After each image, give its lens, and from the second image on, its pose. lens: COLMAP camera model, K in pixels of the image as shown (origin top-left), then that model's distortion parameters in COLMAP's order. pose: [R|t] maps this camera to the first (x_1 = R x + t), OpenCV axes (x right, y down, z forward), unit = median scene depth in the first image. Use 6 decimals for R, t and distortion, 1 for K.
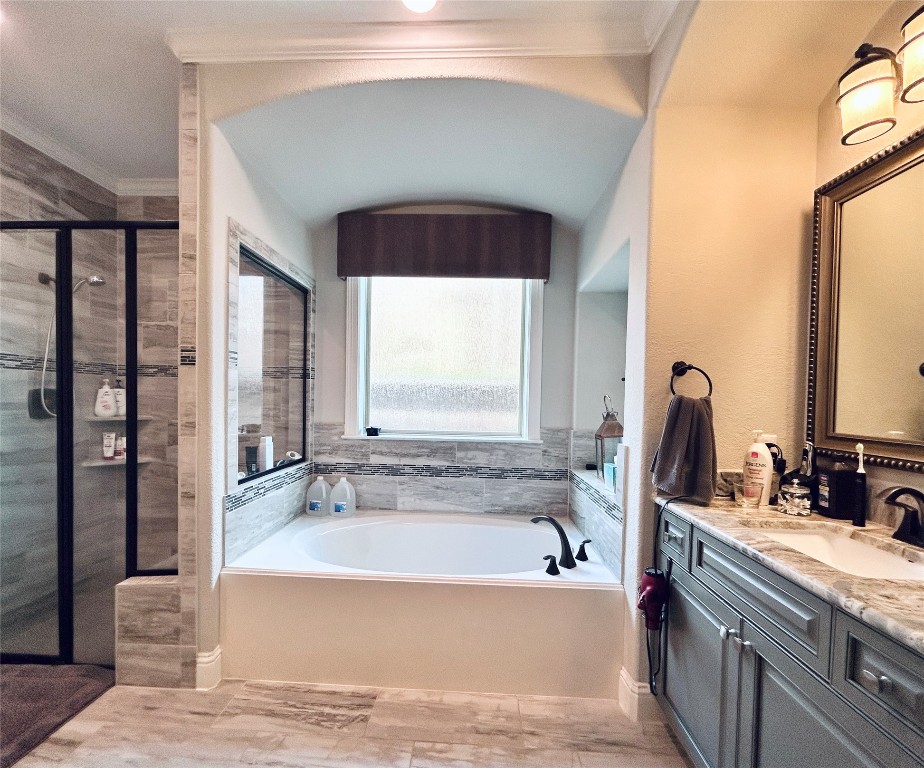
lens RADIAL K [[413.3, 0, 459.0], [0, 413.3, 411.8], [0, 0, 1]] dist [-0.000836, 0.000372]
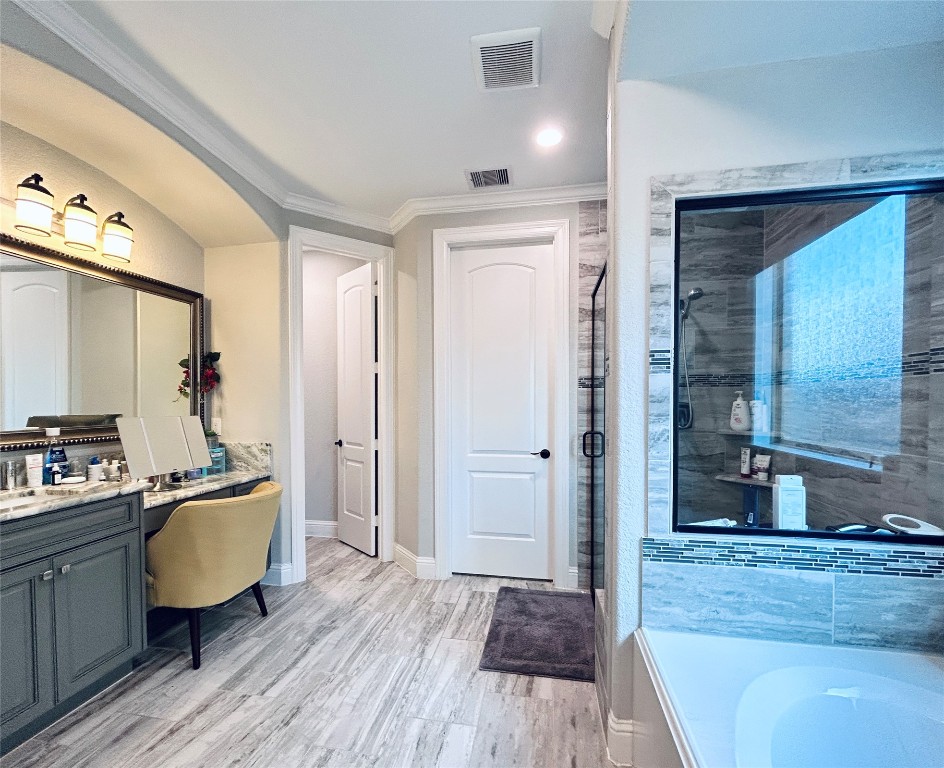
lens RADIAL K [[447.2, 0, 527.2], [0, 447.2, 411.2], [0, 0, 1]] dist [0.000572, -0.000028]
pose [[-0.135137, 0.002650, -0.990823, 0.215294], [-0.028802, 0.999563, 0.006601, -0.024788], [0.990408, 0.029430, -0.135001, 0.636822]]
